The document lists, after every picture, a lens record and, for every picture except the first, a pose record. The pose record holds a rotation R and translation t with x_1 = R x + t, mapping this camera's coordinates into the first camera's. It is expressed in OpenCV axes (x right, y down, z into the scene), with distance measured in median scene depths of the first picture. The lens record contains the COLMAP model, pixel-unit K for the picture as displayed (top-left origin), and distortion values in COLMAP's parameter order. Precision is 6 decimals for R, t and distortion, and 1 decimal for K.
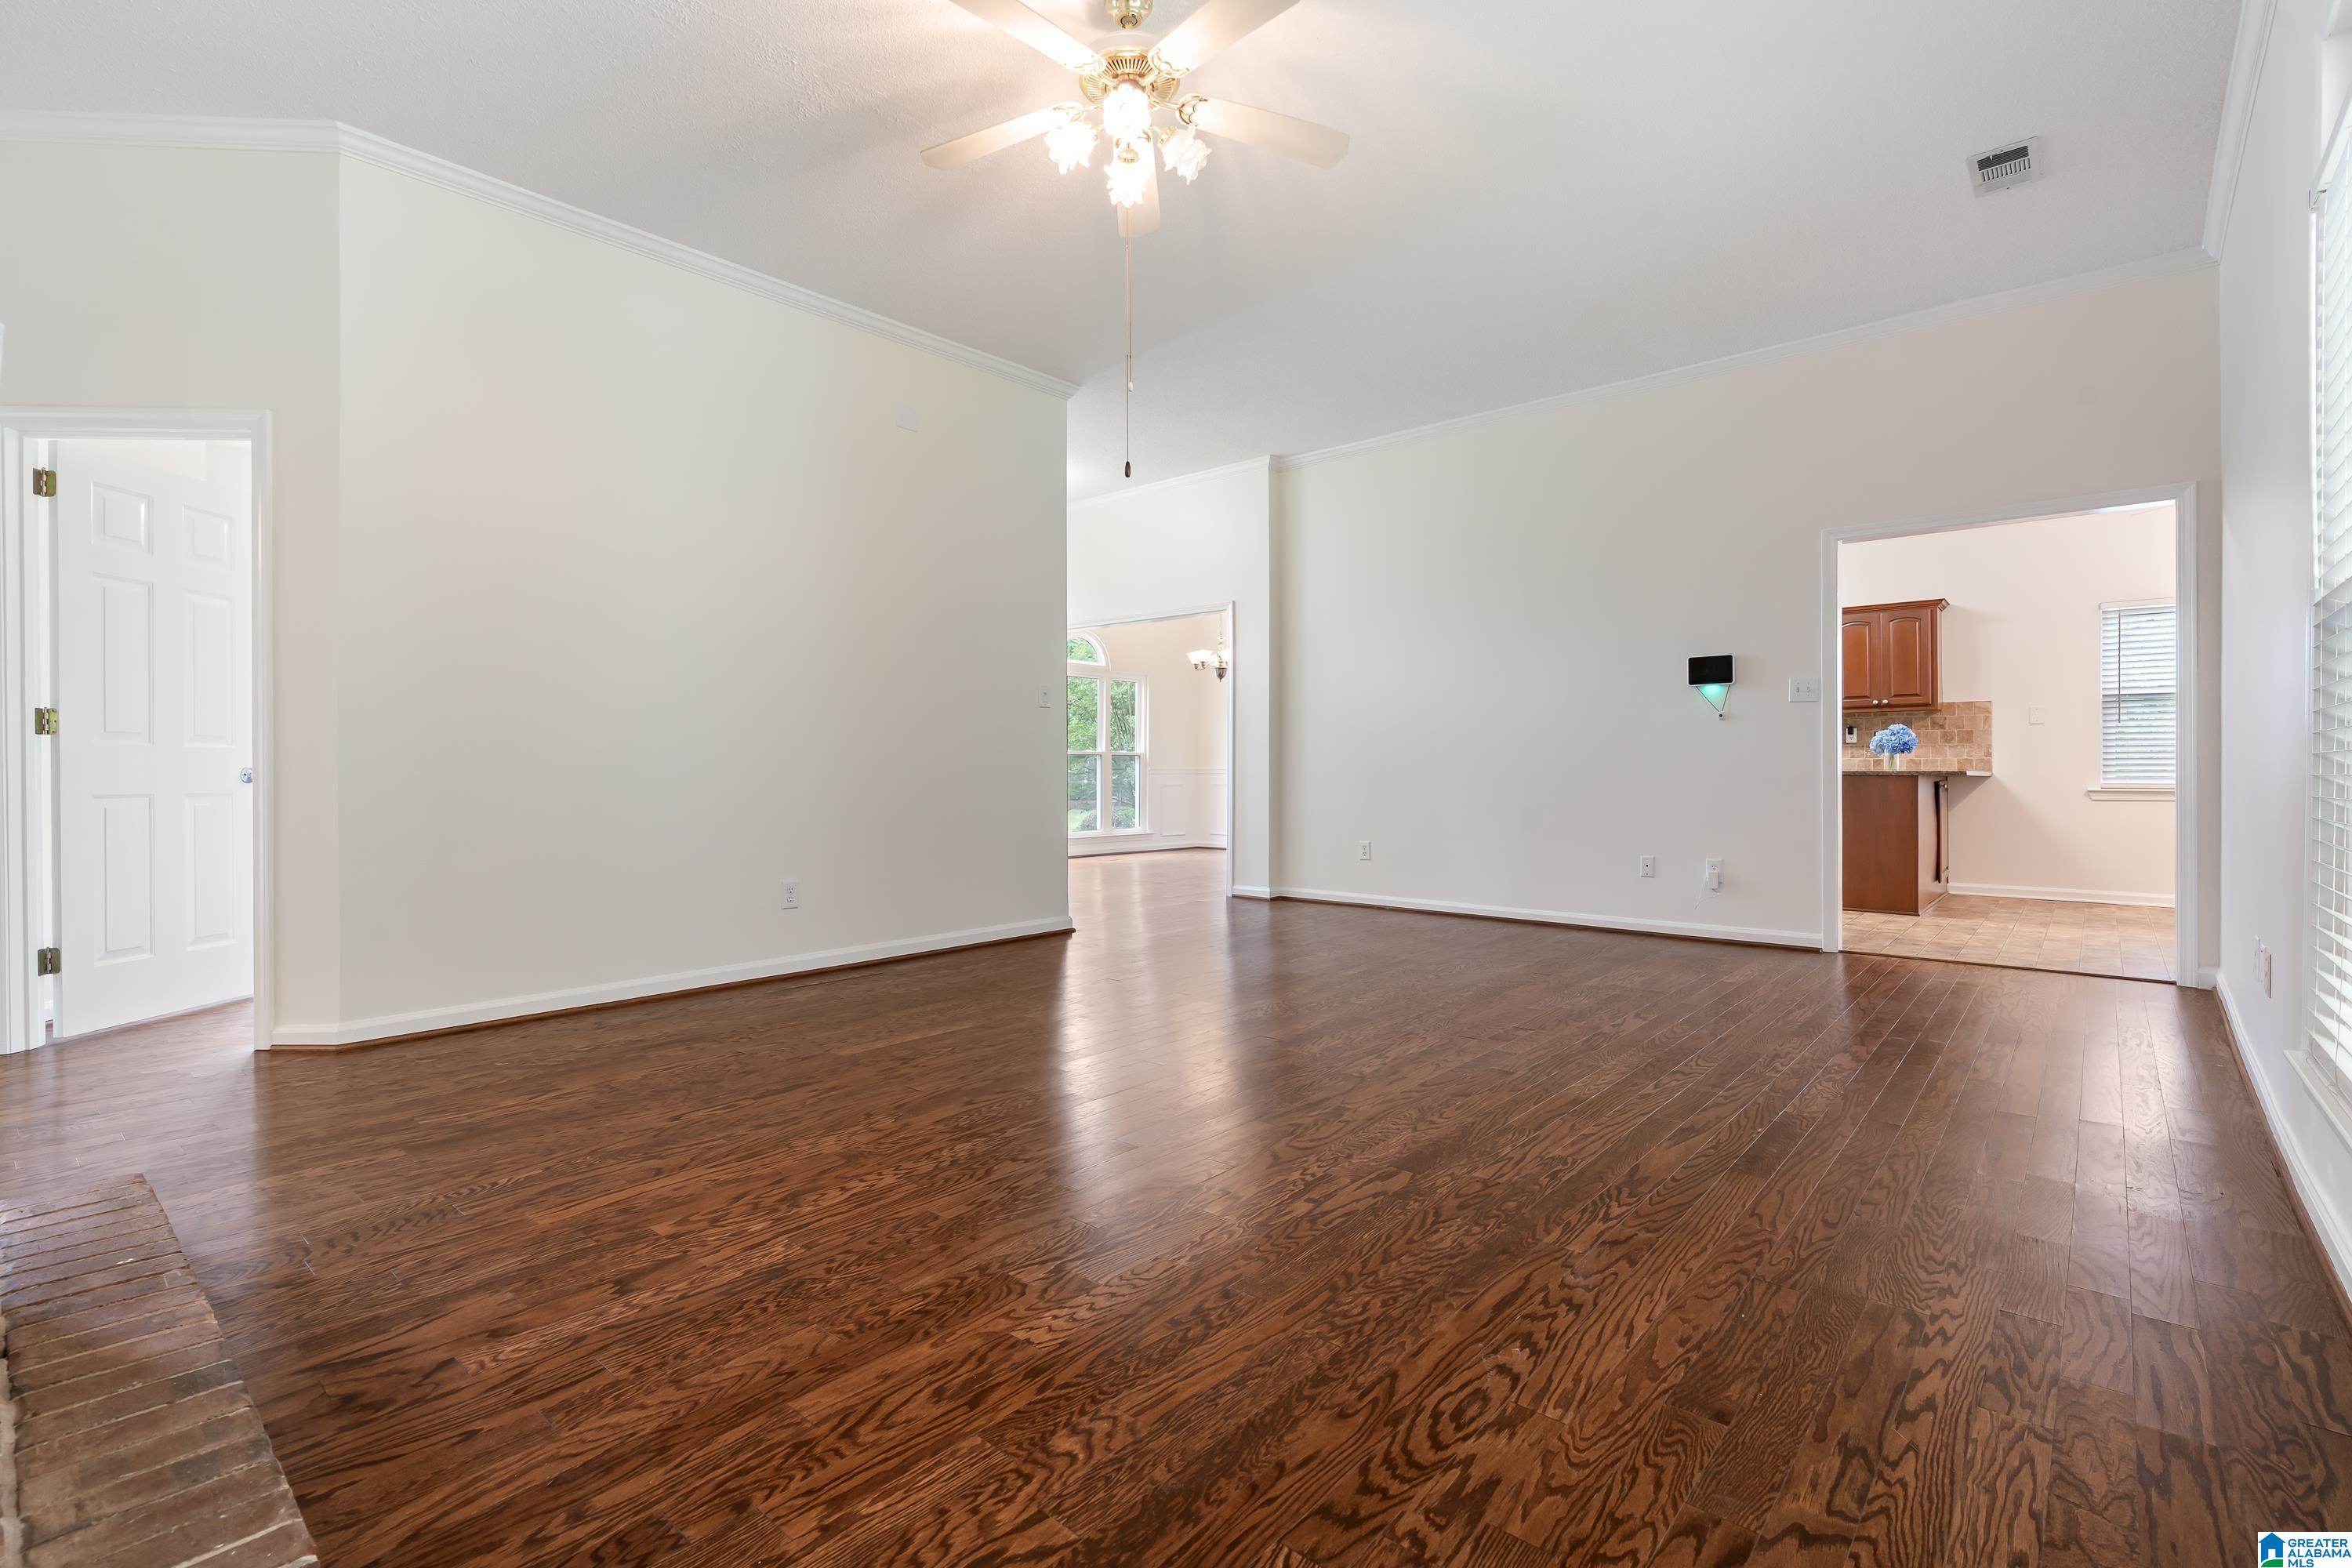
lens RADIAL K [[1080.2, 0, 1164.4], [0, 1080.2, 764.3], [0, 0, 1]] dist [-0.009577, 0.004406]
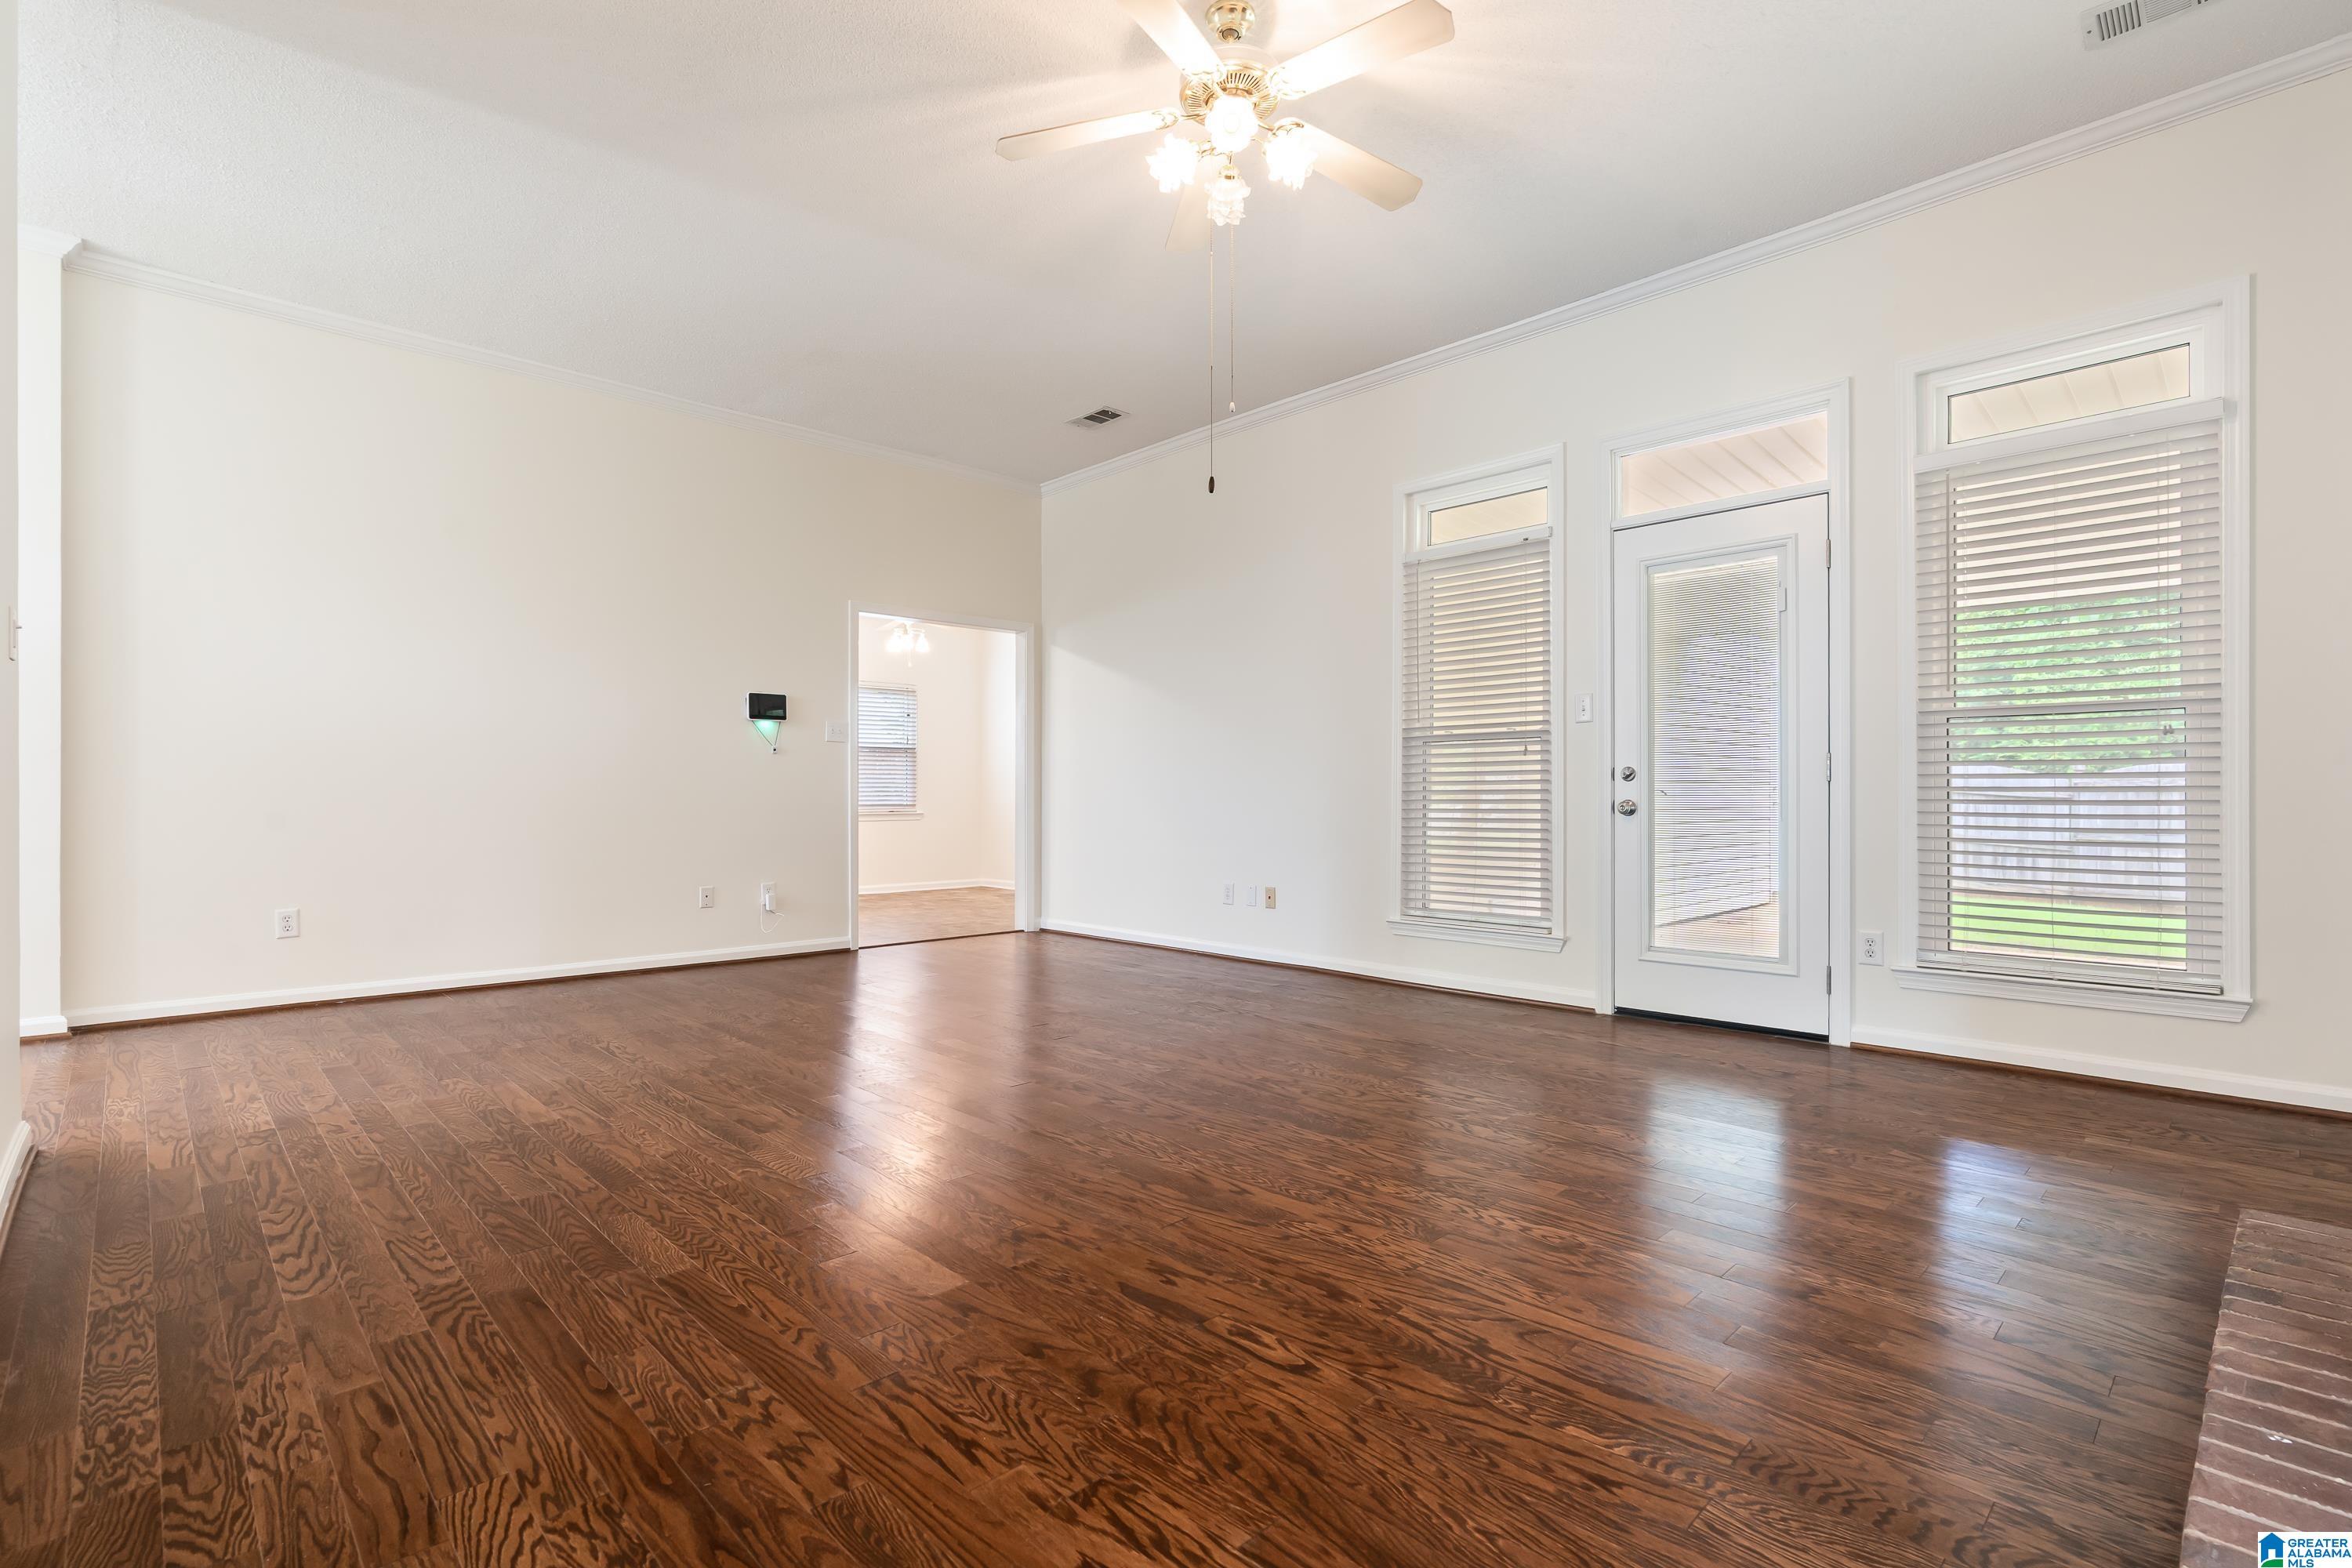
lens RADIAL K [[1080.2, 0, 1193.4], [0, 1080.2, 797.6], [0, 0, 1]] dist [-0.009577, 0.004406]
pose [[0.073827, 0.005649, 0.997255, -1.087964], [-0.002430, 0.999982, -0.005484, 0.014883], [-0.997268, -0.002018, 0.073839, 1.045479]]
